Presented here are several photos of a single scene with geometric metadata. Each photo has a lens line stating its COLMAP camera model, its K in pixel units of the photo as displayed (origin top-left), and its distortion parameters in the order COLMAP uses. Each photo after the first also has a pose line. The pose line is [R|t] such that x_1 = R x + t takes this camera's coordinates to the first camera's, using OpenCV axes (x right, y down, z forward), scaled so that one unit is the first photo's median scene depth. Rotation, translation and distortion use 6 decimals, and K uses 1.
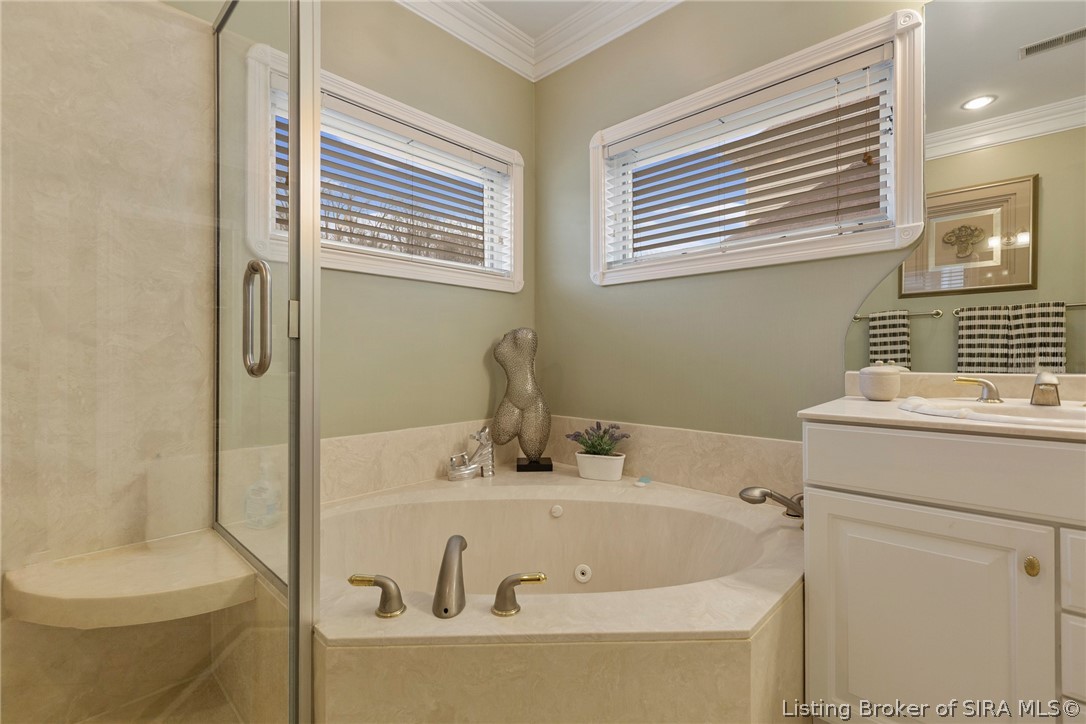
lens RADIAL K [[493.3, 0, 550.0], [0, 493.3, 357.8], [0, 0, 1]] dist [-0.000704, -0.000630]
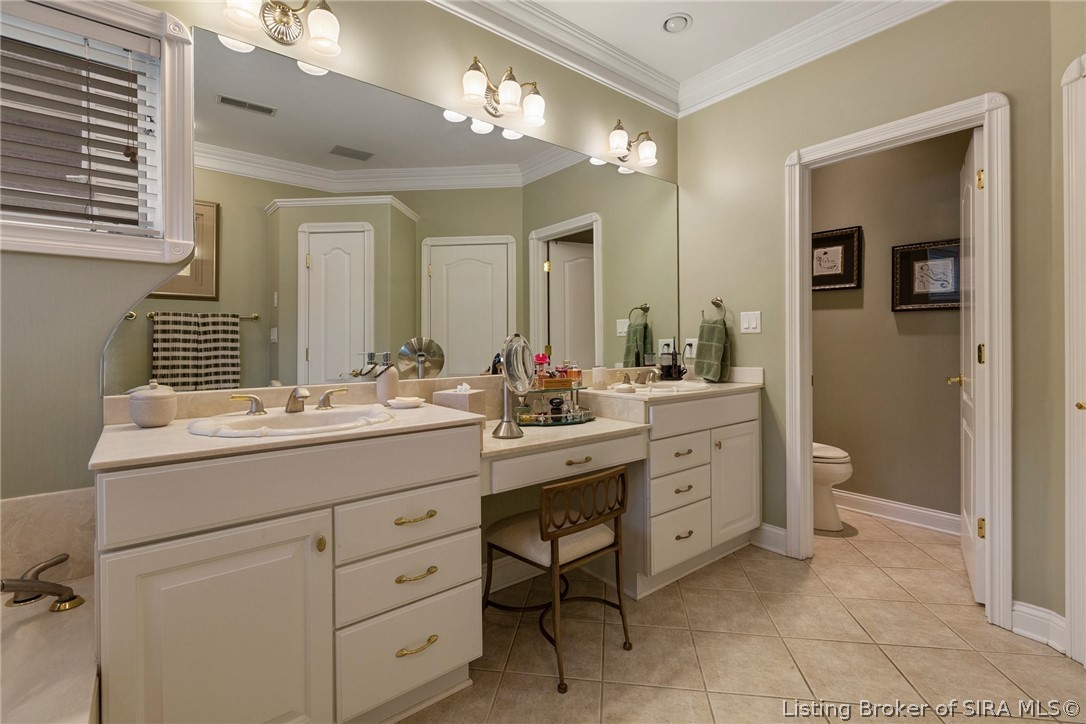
lens RADIAL K [[493.3, 0, 539.5], [0, 493.3, 346.6], [0, 0, 1]] dist [-0.000704, -0.000630]
pose [[0.139995, -0.005008, 0.990140, -0.074043], [0.008414, 0.999957, 0.003868, -0.031557], [-0.990116, 0.007790, 0.140031, 0.086487]]
